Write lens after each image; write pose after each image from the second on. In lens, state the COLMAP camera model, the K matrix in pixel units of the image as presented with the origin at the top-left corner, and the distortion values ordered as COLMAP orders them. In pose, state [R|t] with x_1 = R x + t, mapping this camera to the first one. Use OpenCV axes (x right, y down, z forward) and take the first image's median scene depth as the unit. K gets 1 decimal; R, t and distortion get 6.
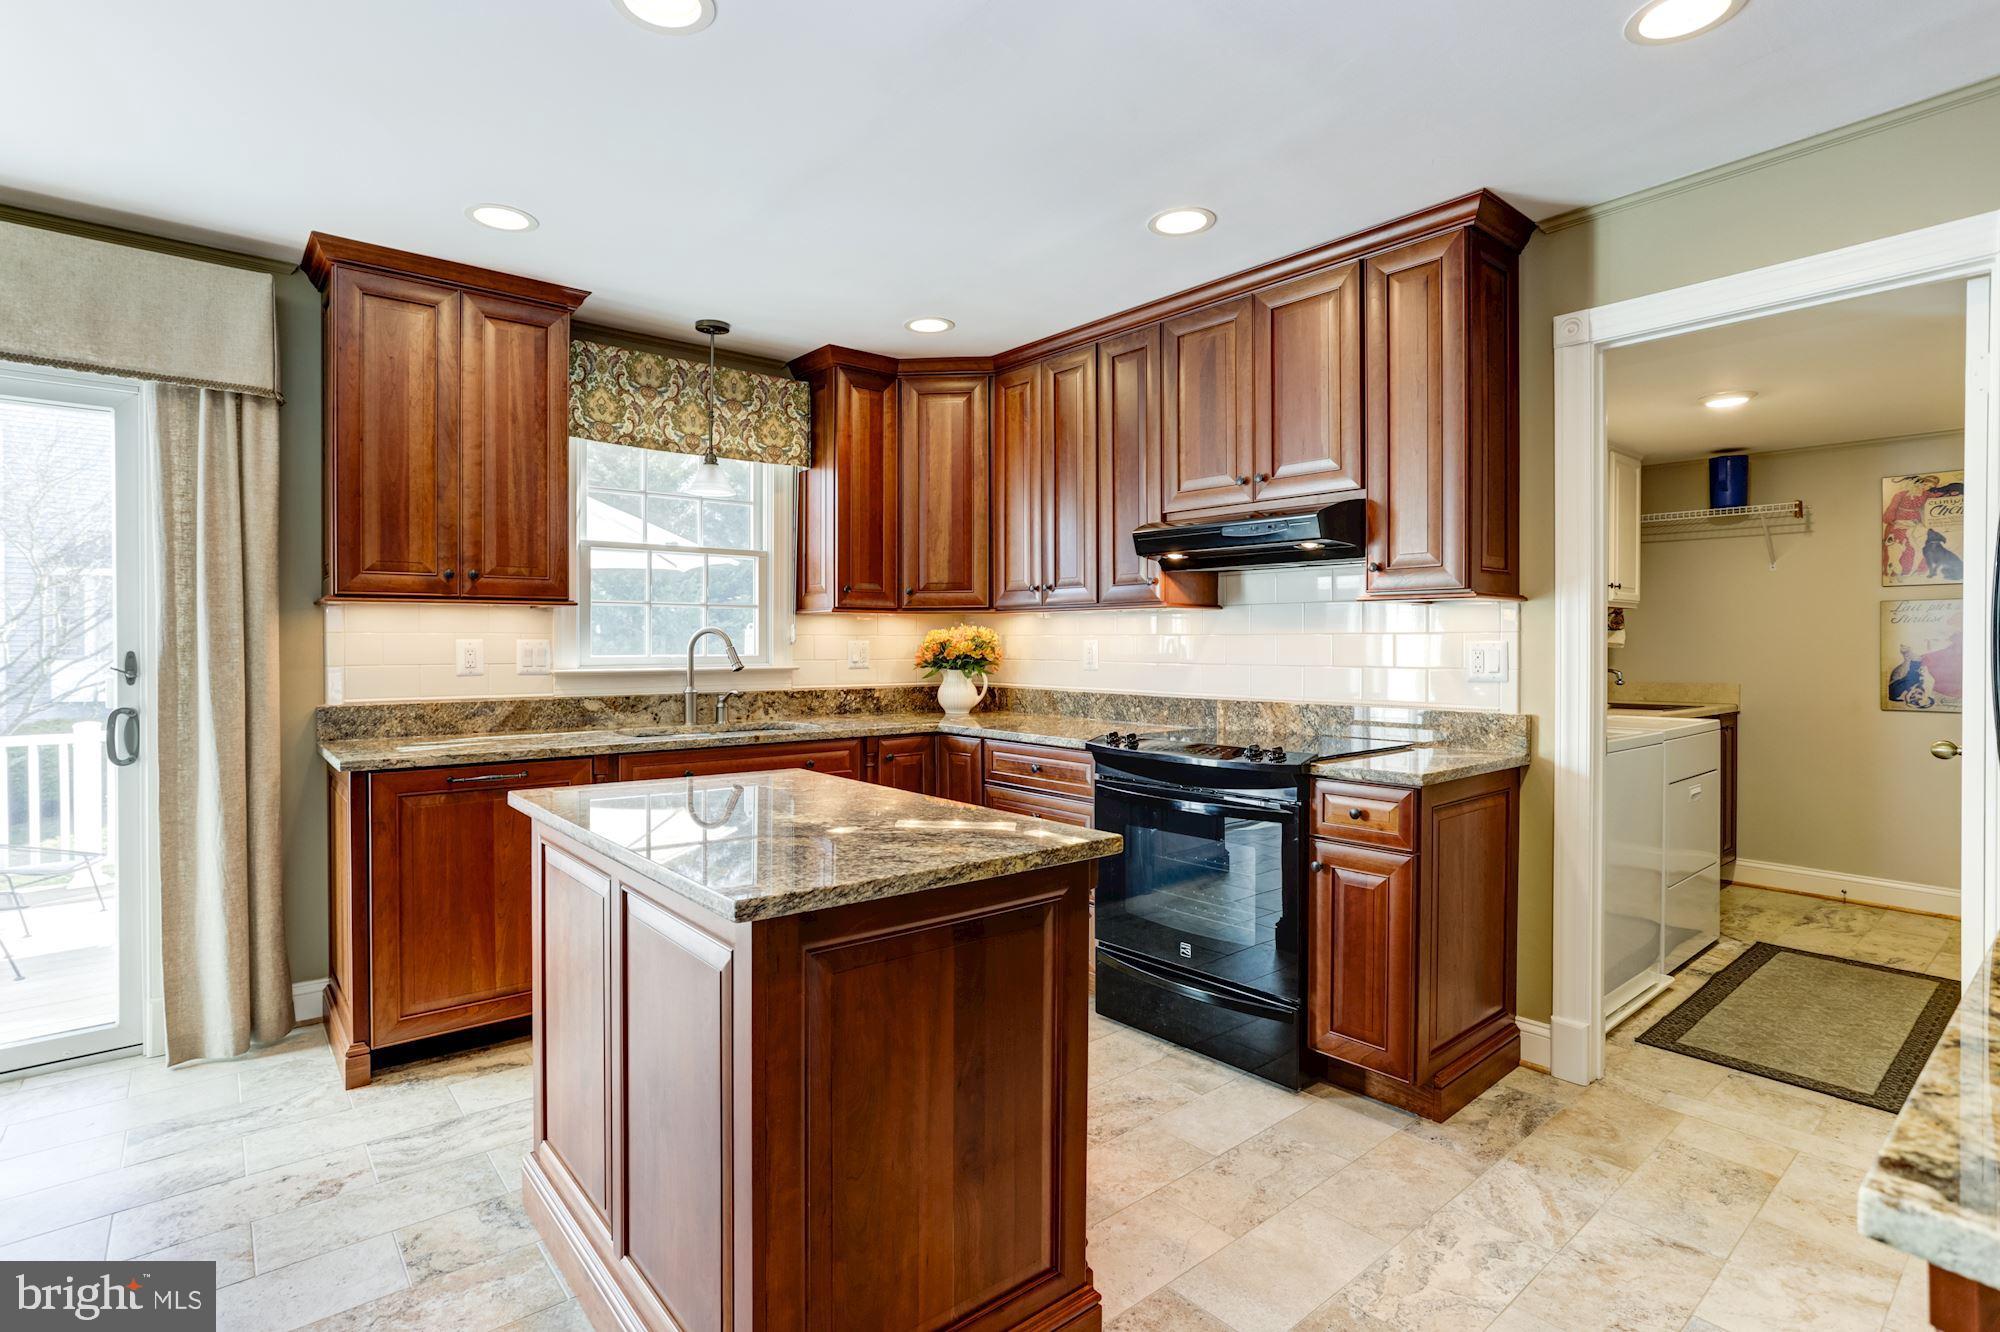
lens RADIAL K [[971.7, 0, 973.0], [0, 971.7, 654.4], [0, 0, 1]] dist [-0.017895, 0.005764]
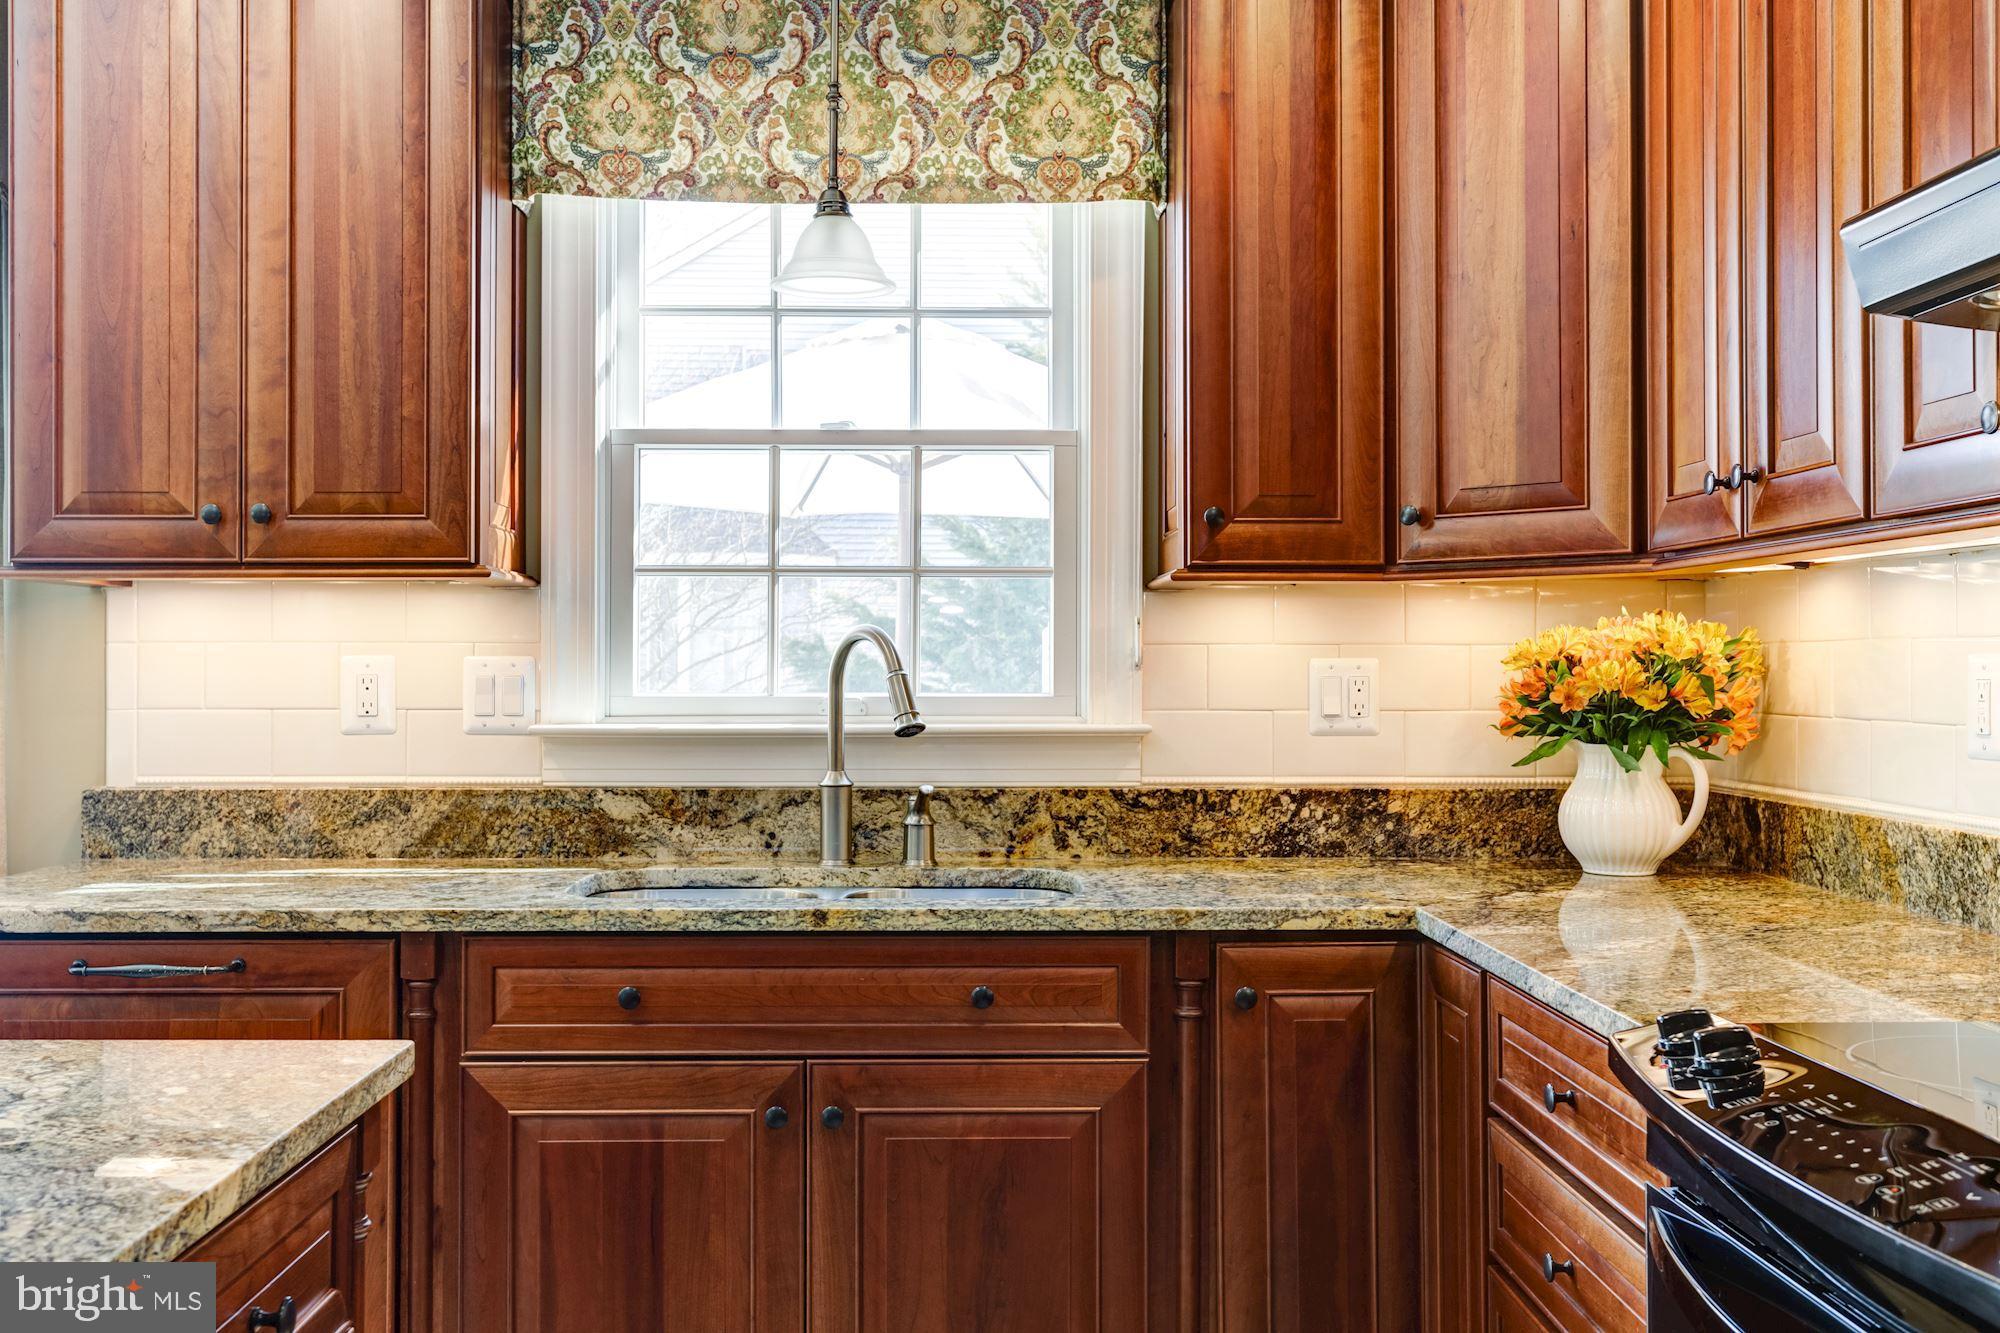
lens RADIAL K [[1929.7, 0, 1005.5], [0, 1929.7, 653.3], [0, 0, 1]] dist [-0.003545, 0.000000]
pose [[0.799027, -0.003293, -0.601286, 0.247484], [-0.007829, 0.999843, -0.015880, -0.003705], [0.601244, 0.017396, 0.798876, 0.384904]]
